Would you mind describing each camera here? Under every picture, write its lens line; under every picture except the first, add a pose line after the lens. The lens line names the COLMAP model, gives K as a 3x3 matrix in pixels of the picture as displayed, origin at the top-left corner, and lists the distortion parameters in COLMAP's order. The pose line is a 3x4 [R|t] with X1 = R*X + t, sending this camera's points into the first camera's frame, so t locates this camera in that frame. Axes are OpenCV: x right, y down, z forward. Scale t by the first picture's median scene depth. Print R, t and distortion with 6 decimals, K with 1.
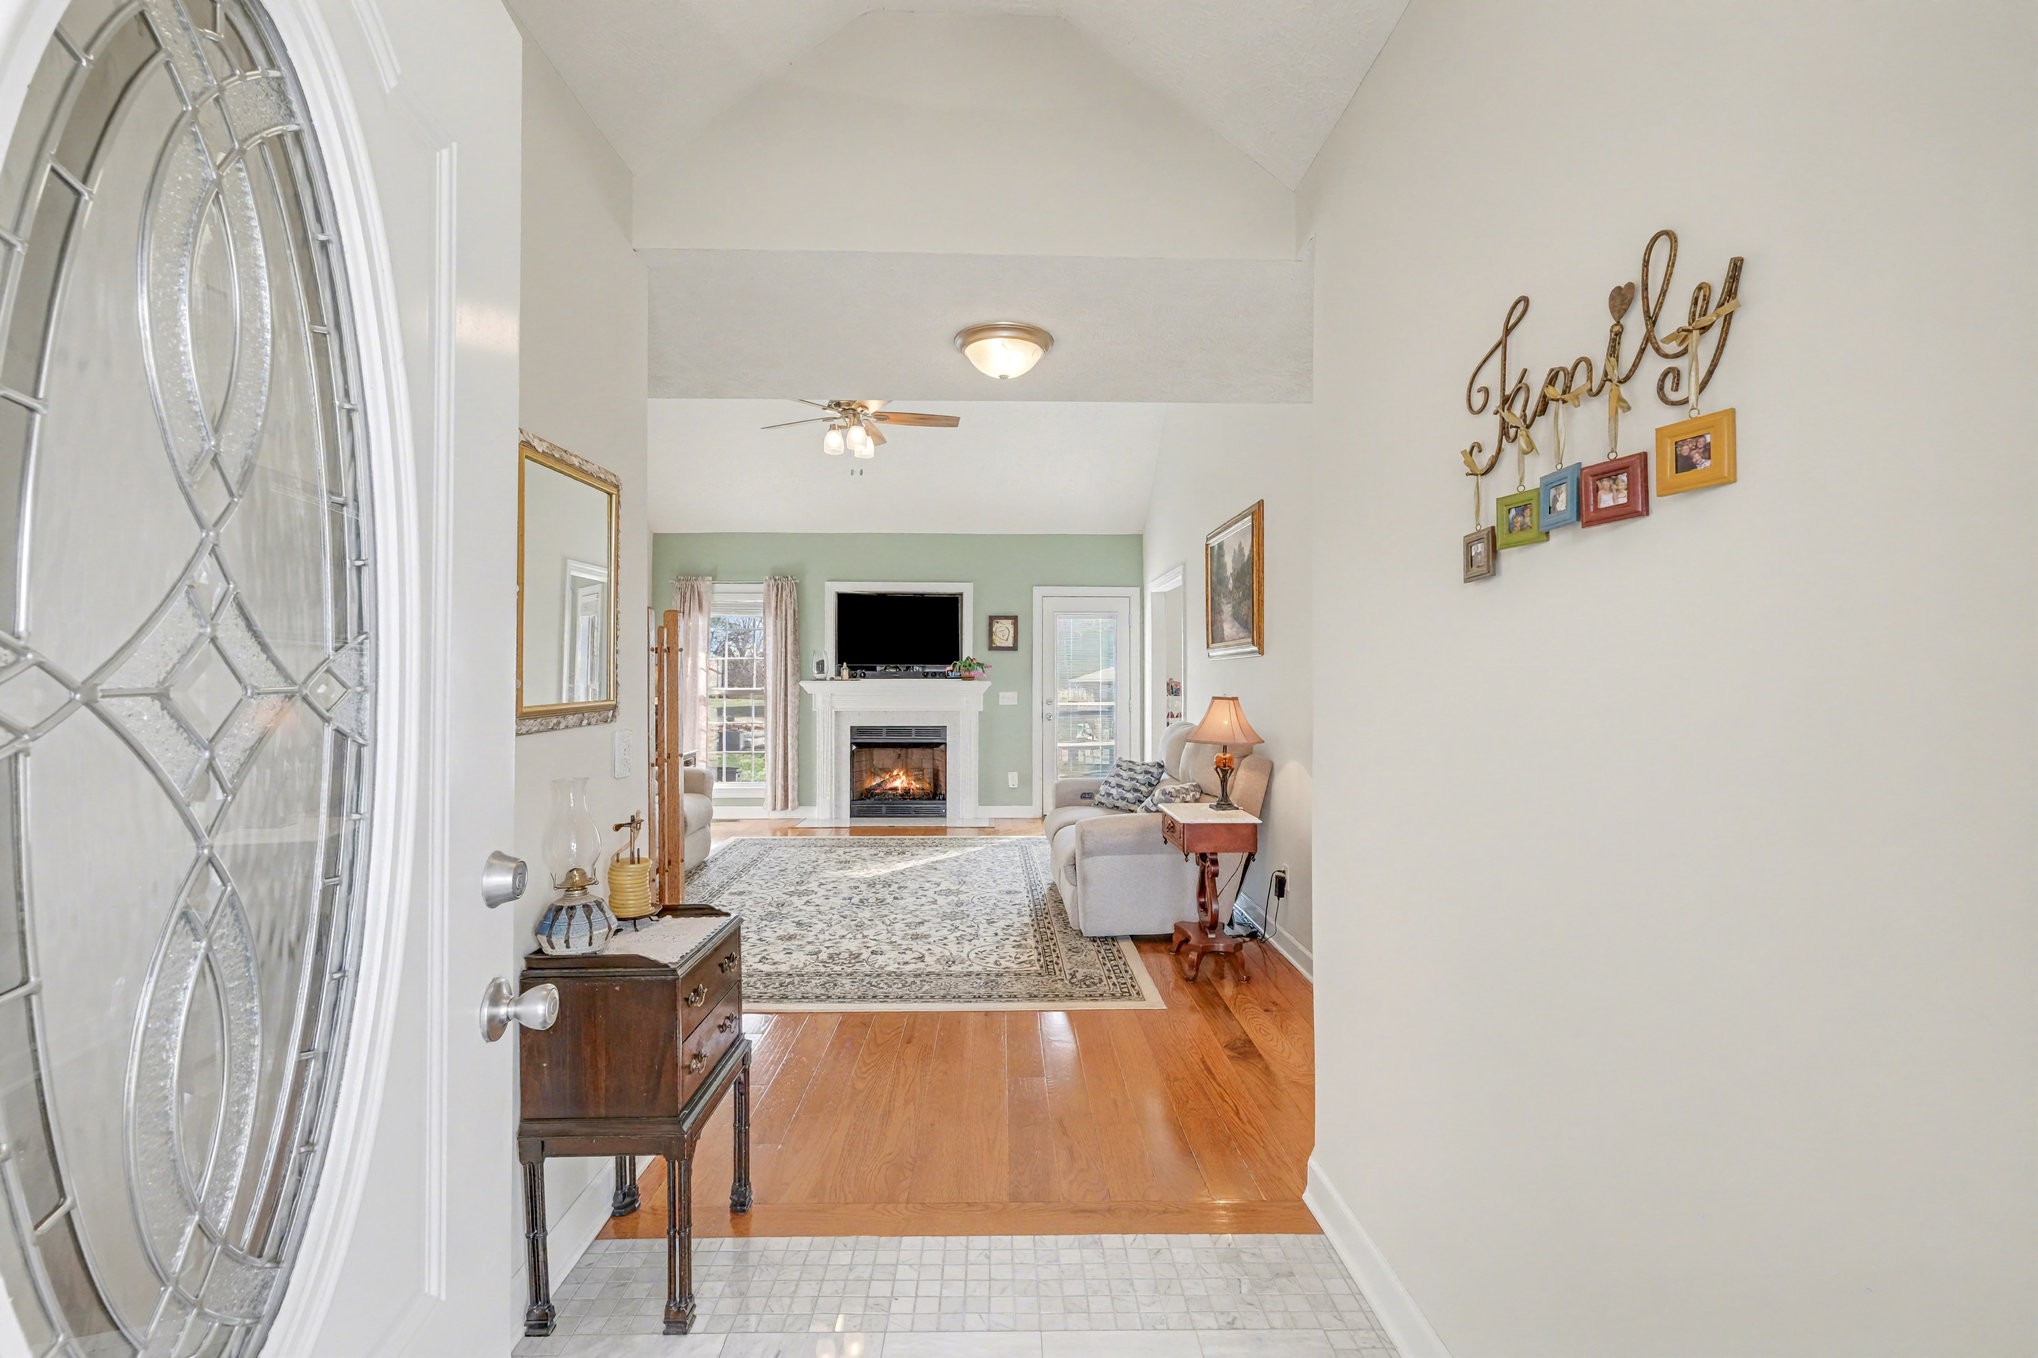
lens RADIAL K [[888.5, 0, 1014.5], [0, 888.5, 676.5], [0, 0, 1]] dist [-0.004675, 0.000937]
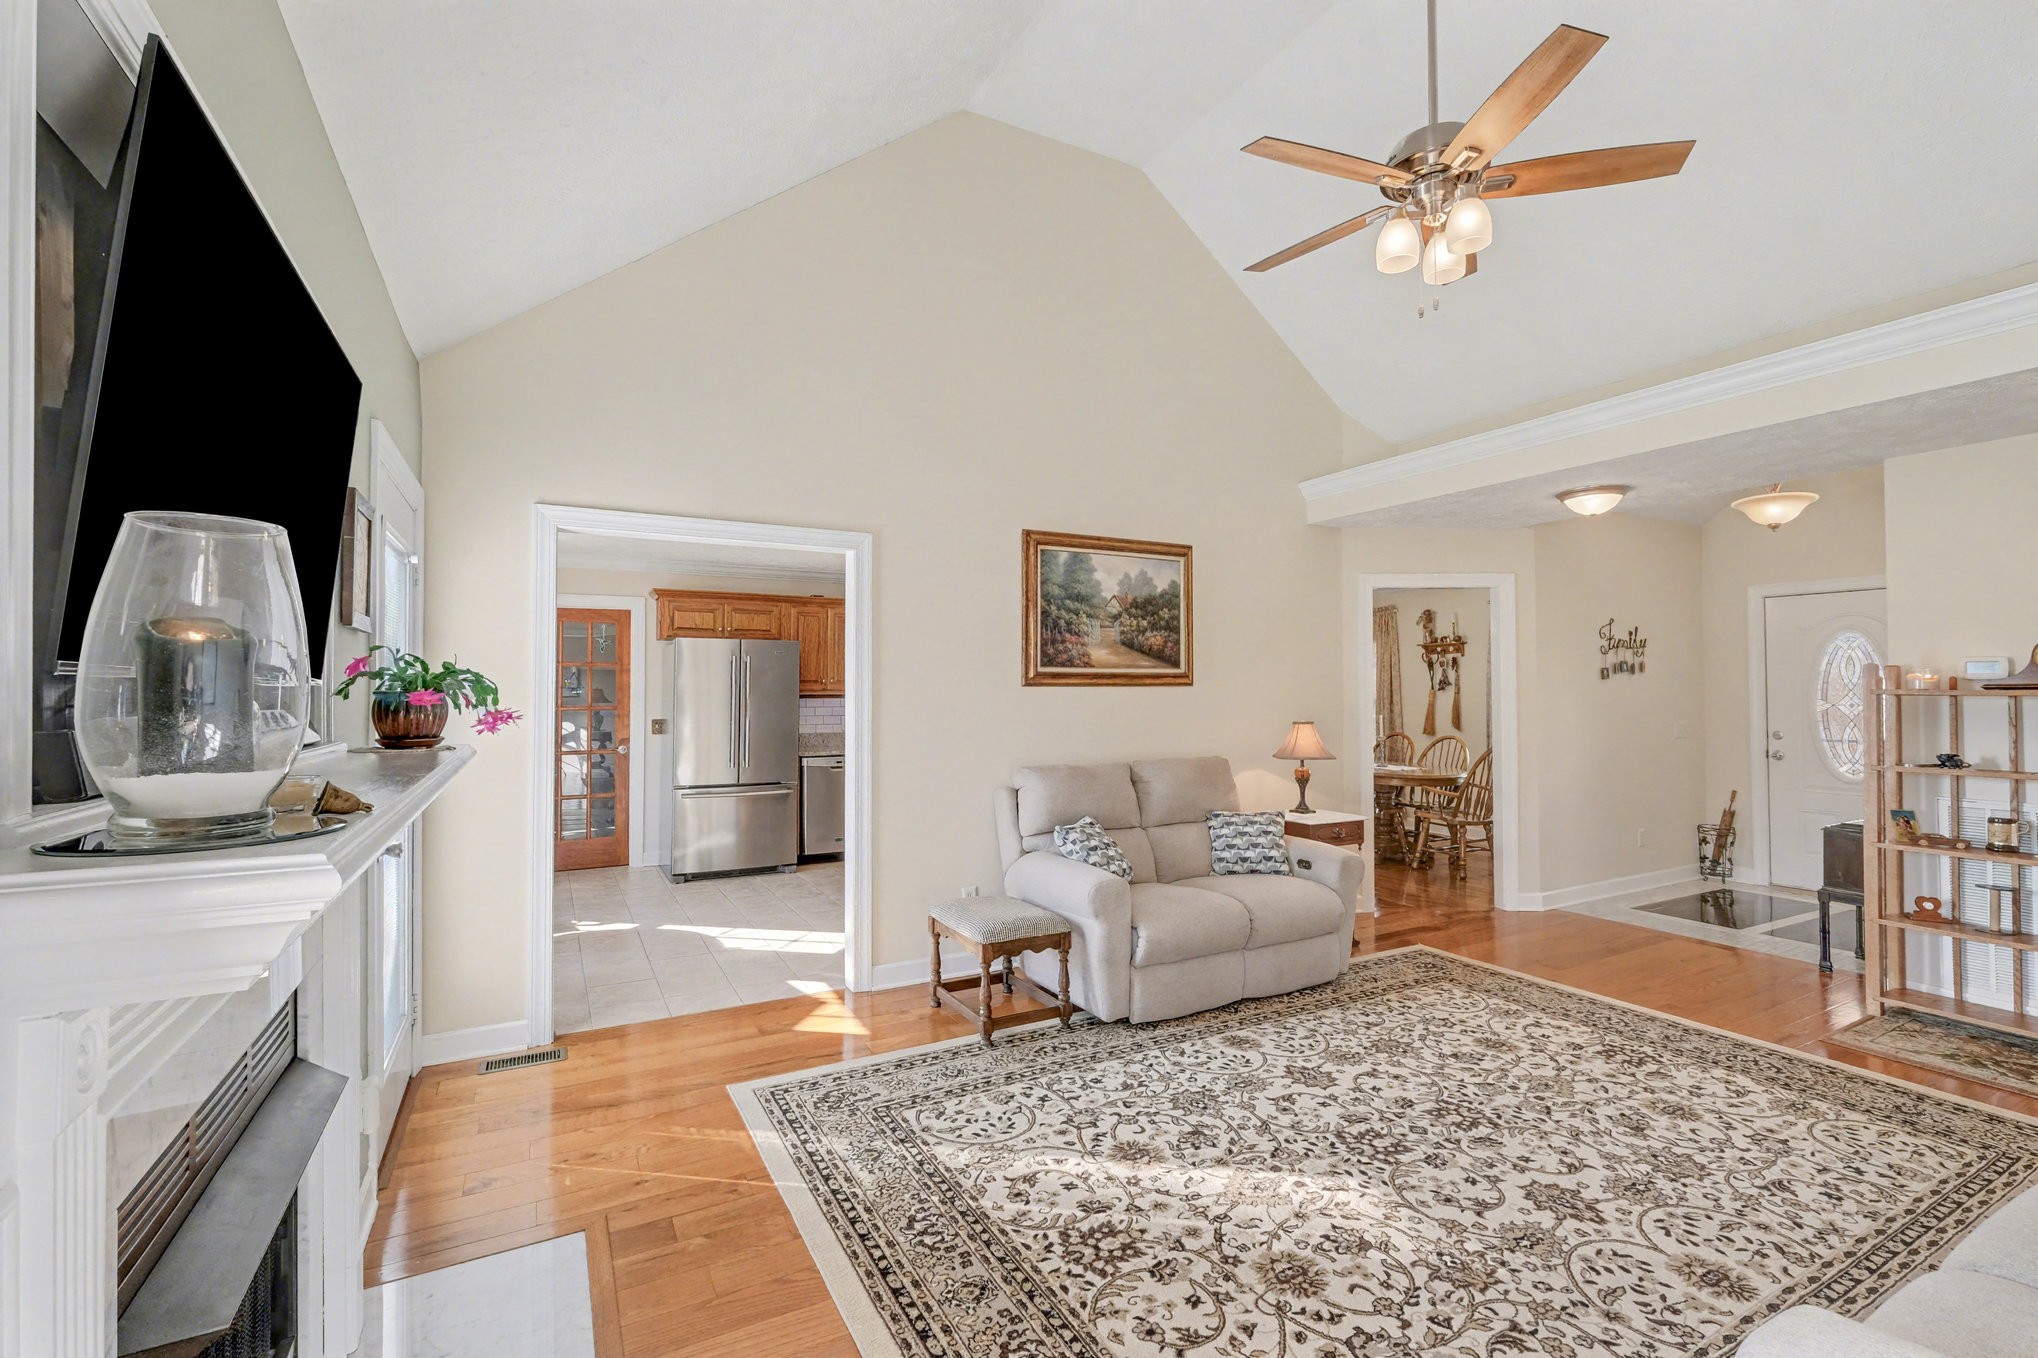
lens RADIAL K [[888.5, 0, 1016.2], [0, 888.5, 679.3], [0, 0, 1]] dist [-0.004675, 0.000937]
pose [[-0.454936, 0.009149, 0.890477, -0.340328], [-0.001146, 0.999940, -0.010859, -0.011303], [-0.890523, -0.005960, -0.454899, 0.954311]]
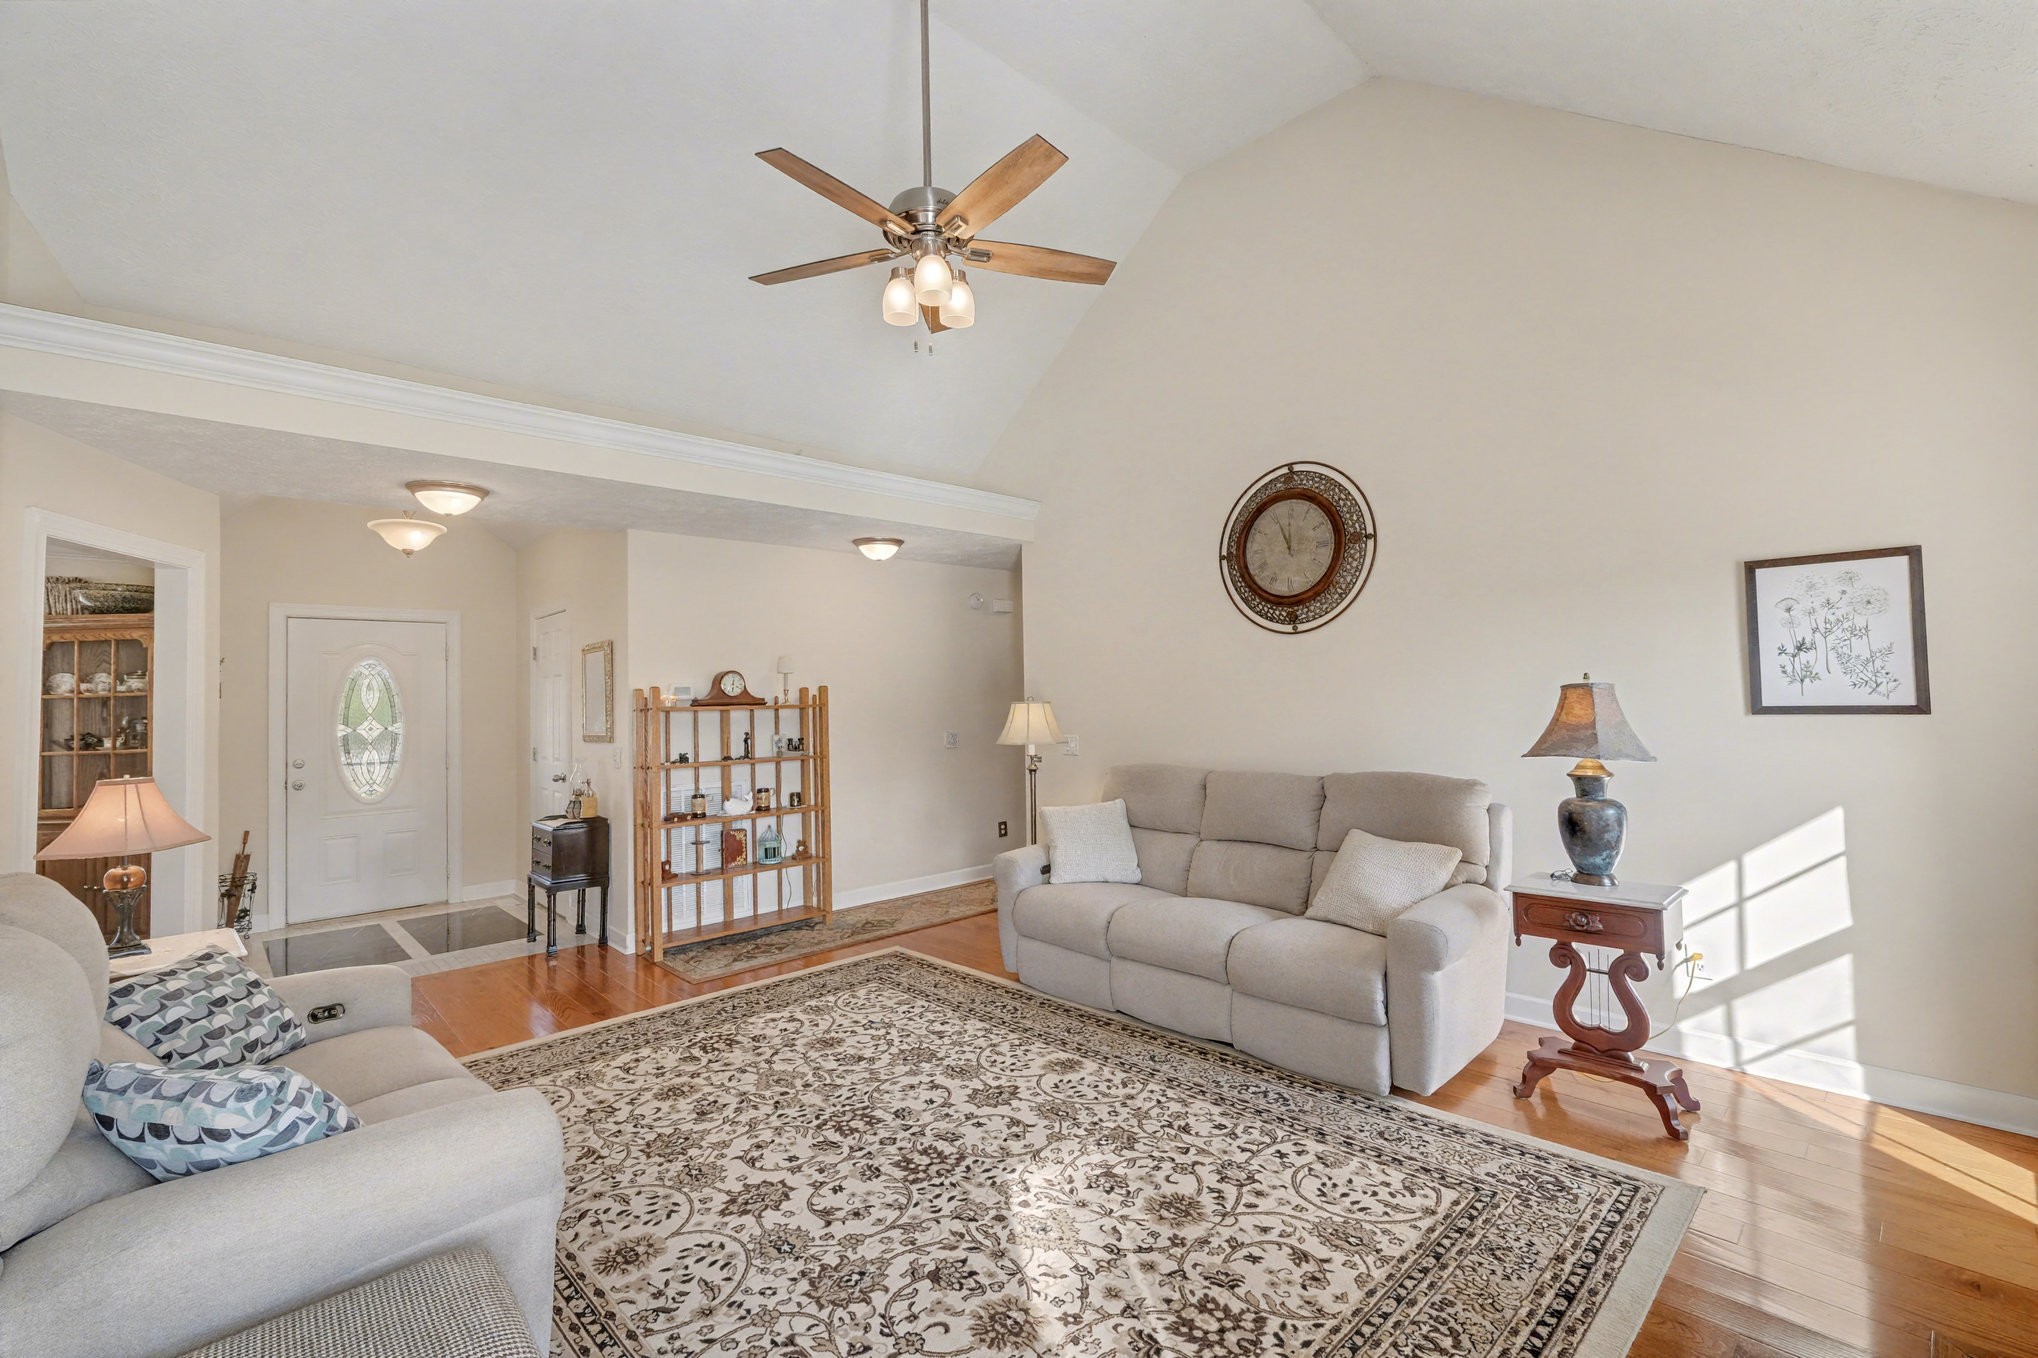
lens RADIAL K [[888.5, 0, 1016.8], [0, 888.5, 674.9], [0, 0, 1]] dist [-0.004675, 0.000937]
pose [[-0.741810, -0.003783, -0.670600, 0.092676], [0.021765, 0.999321, -0.029714, -0.010155], [0.670257, -0.036638, -0.741224, 0.953594]]
